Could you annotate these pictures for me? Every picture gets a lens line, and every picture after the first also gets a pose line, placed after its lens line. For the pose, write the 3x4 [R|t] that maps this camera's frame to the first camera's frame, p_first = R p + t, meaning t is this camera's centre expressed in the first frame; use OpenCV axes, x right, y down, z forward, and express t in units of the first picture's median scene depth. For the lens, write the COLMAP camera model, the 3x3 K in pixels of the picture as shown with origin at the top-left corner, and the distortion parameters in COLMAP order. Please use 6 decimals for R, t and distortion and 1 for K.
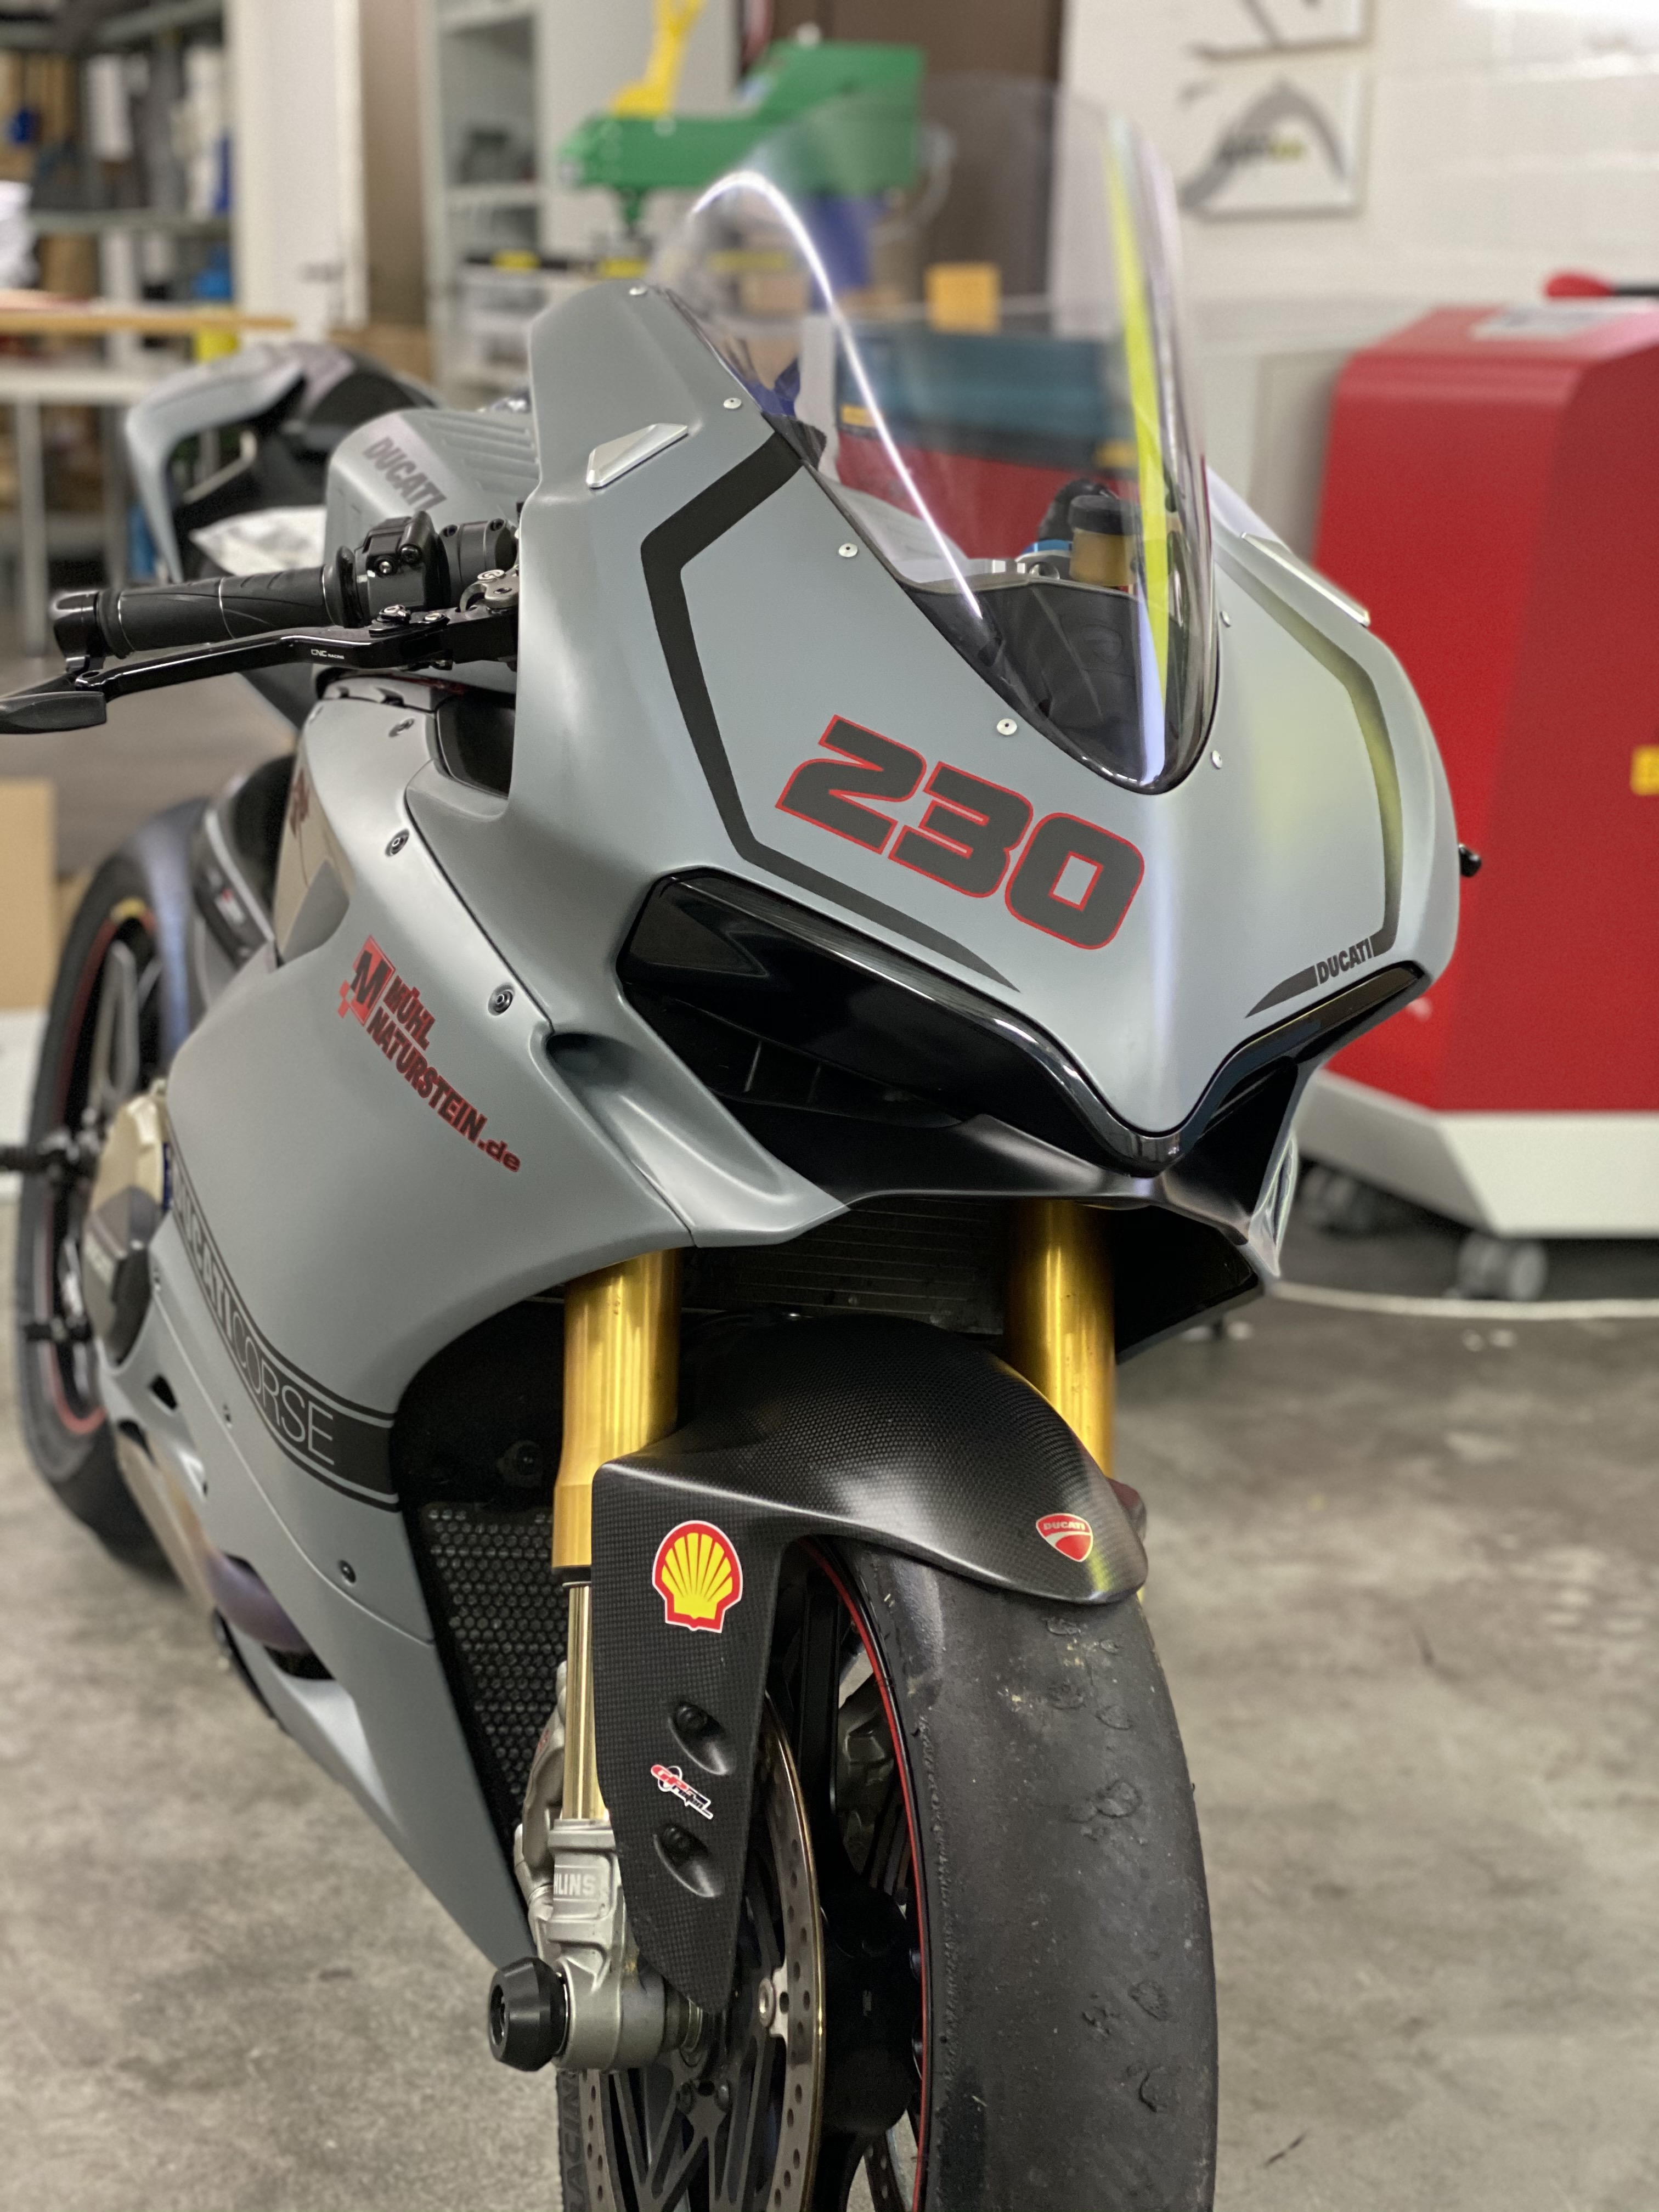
lens RADIAL K [[3361.5, 0, 826.2], [0, 3361.5, 1114.3], [0, 0, 1]] dist [0.096190, 0.000000]
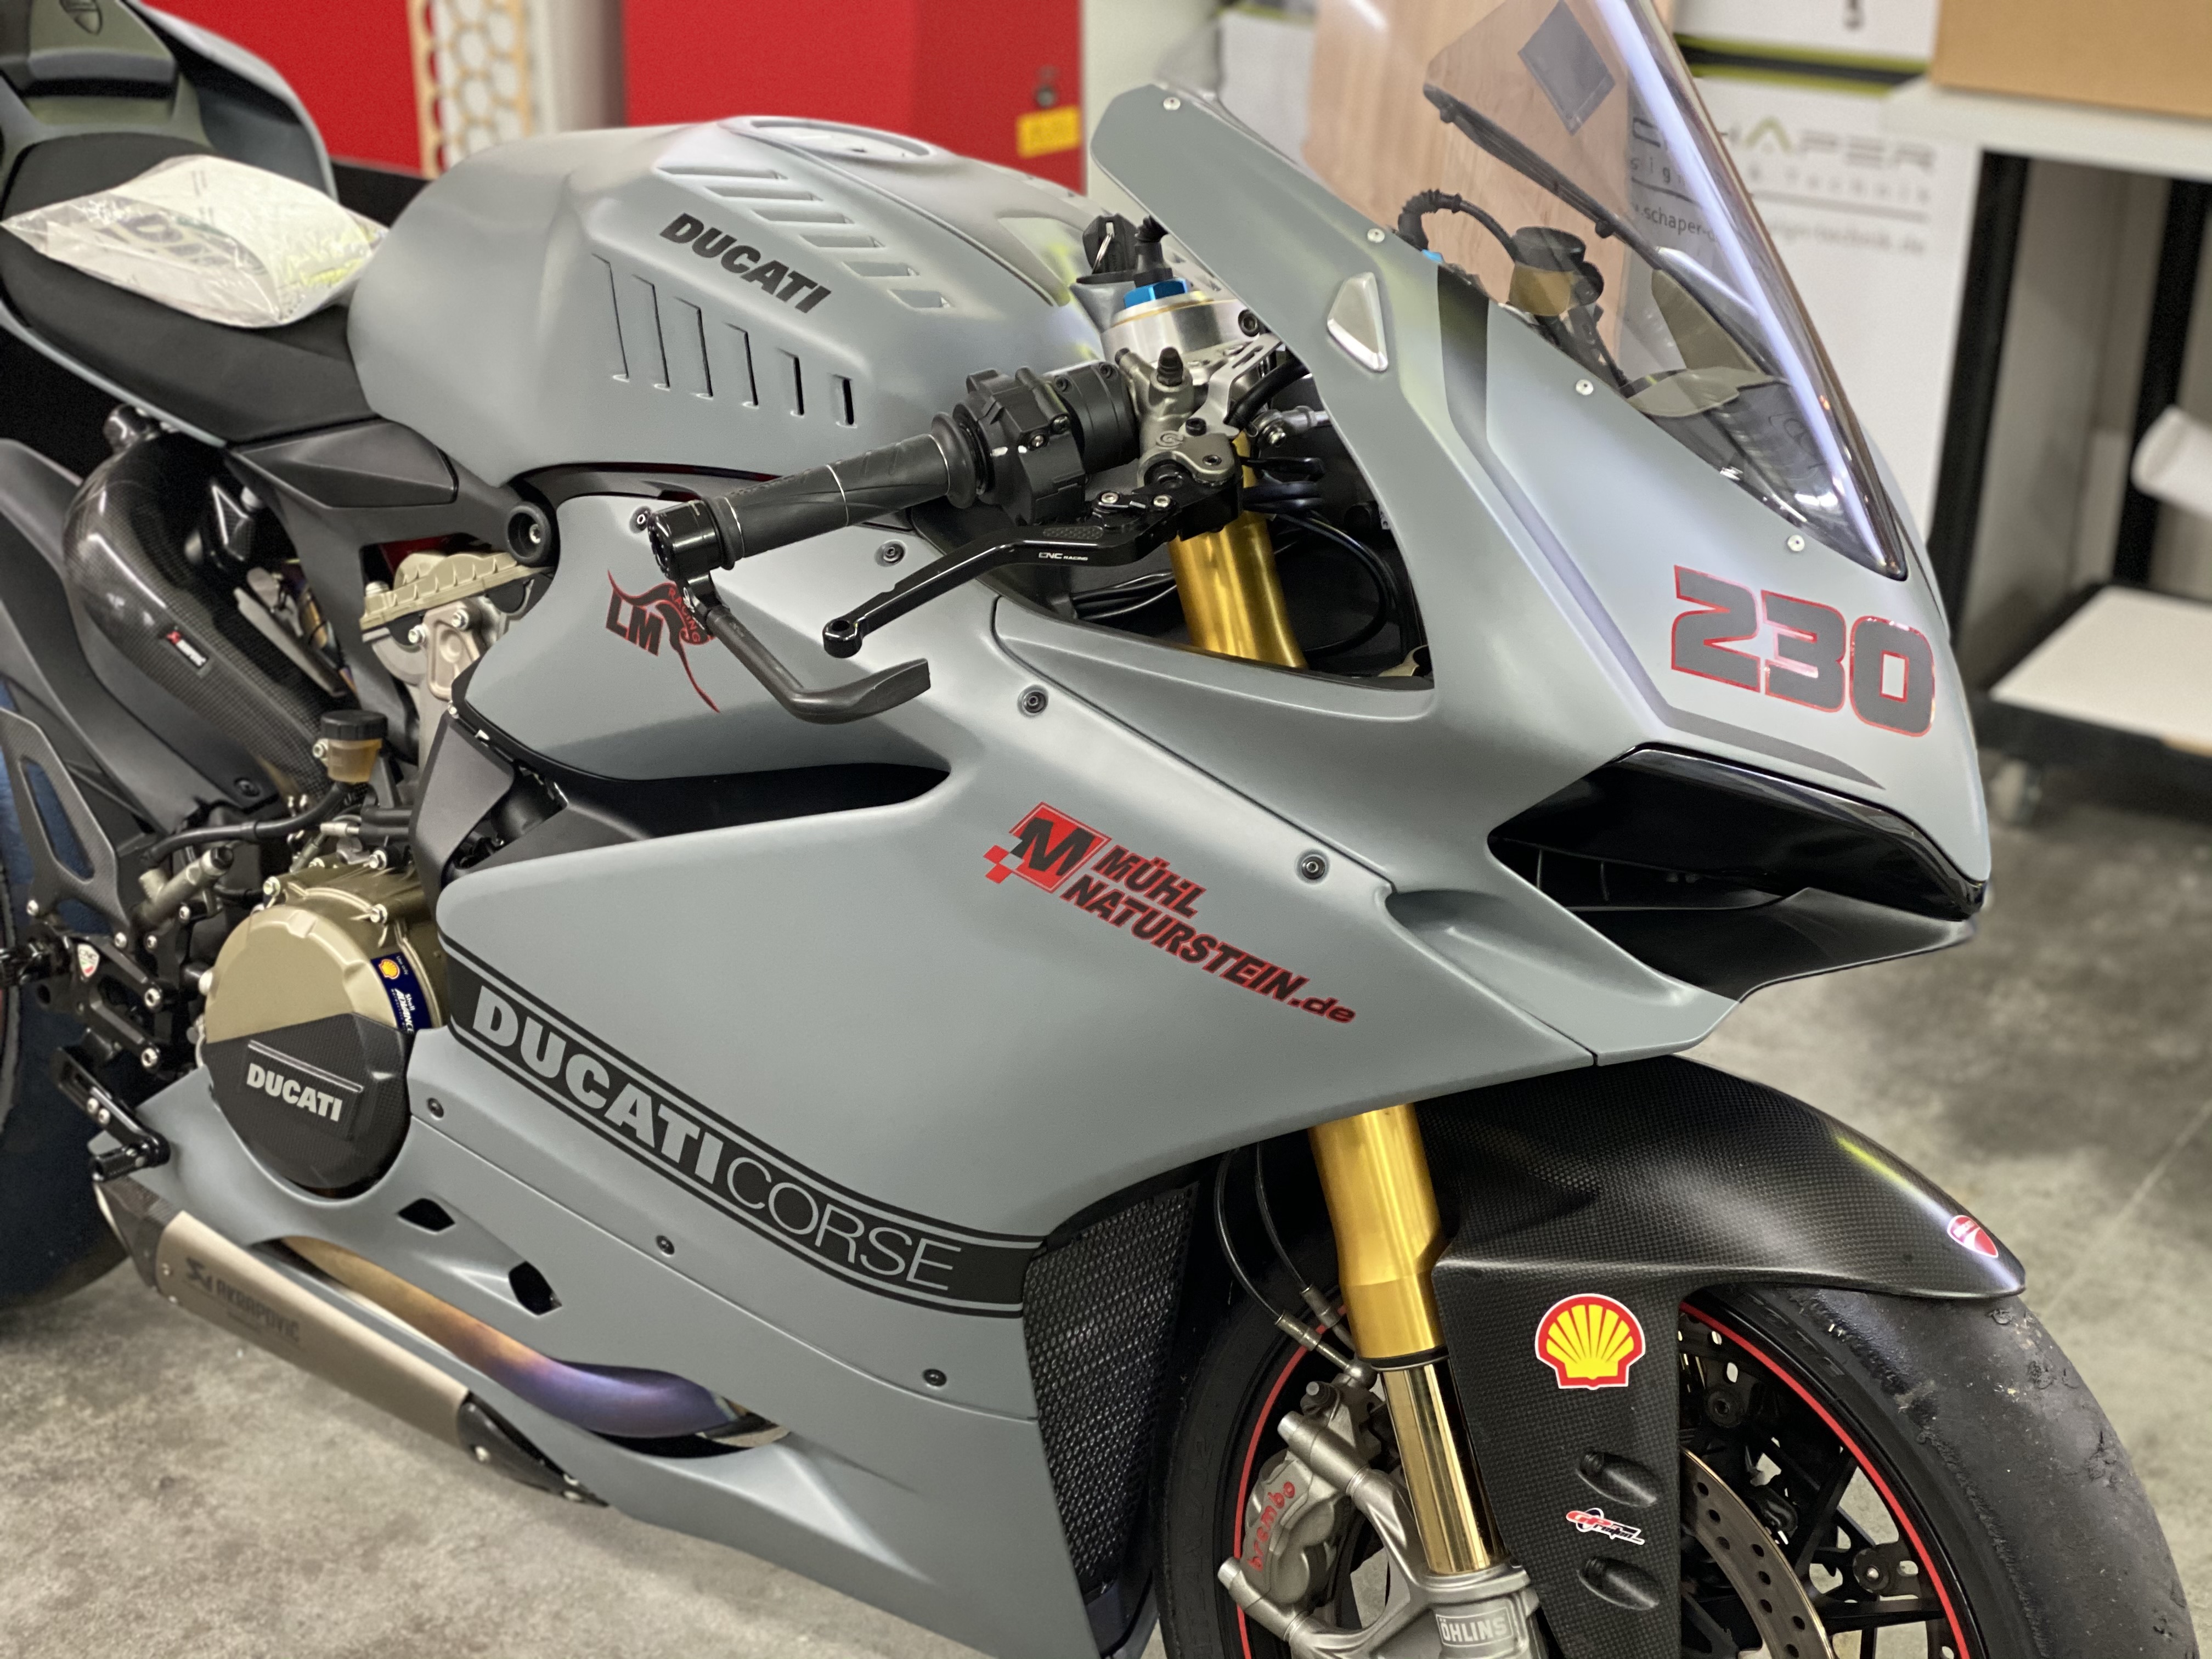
lens RADIAL K [[3361.5, 0, 1108.7], [0, 3361.5, 820.6], [0, 0, 1]] dist [0.096190, 0.000000]
pose [[0.844338, -0.237439, 0.480329, -0.637850], [0.142513, 0.963680, 0.225858, -0.287843], [-0.516510, -0.122247, 0.847510, 0.165487]]
